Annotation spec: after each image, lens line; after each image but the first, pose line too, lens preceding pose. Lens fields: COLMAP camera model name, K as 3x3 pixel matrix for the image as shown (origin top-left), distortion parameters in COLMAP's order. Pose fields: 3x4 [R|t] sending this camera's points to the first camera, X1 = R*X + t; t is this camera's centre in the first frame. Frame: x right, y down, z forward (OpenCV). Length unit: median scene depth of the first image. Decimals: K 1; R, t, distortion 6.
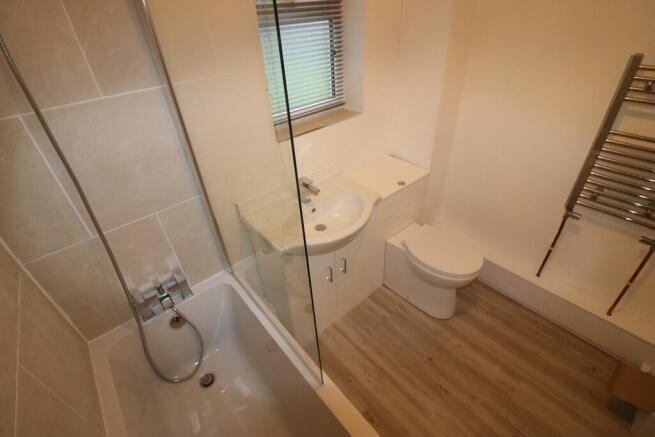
lens RADIAL K [[303.8, 0, 325.0], [0, 303.8, 216.3], [0, 0, 1]] dist [-0.001937, -0.000789]
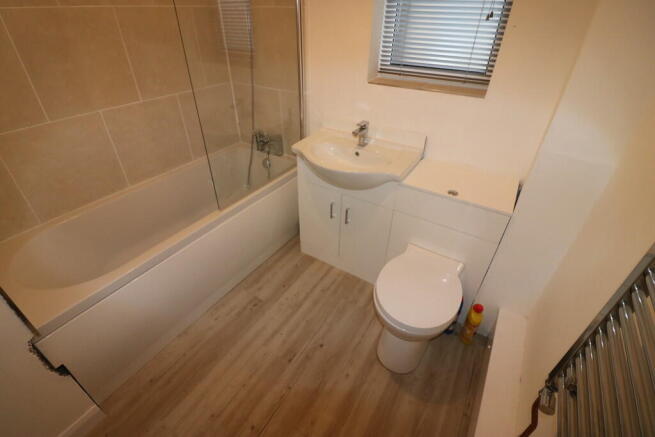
lens RADIAL K [[303.8, 0, 325.0], [0, 303.8, 216.3], [0, 0, 1]] dist [-0.001937, -0.000789]
pose [[0.297648, 0.591094, -0.749676, 0.832115], [-0.567883, 0.740855, 0.358669, -0.170841], [0.767408, 0.318971, 0.556186, 0.366084]]
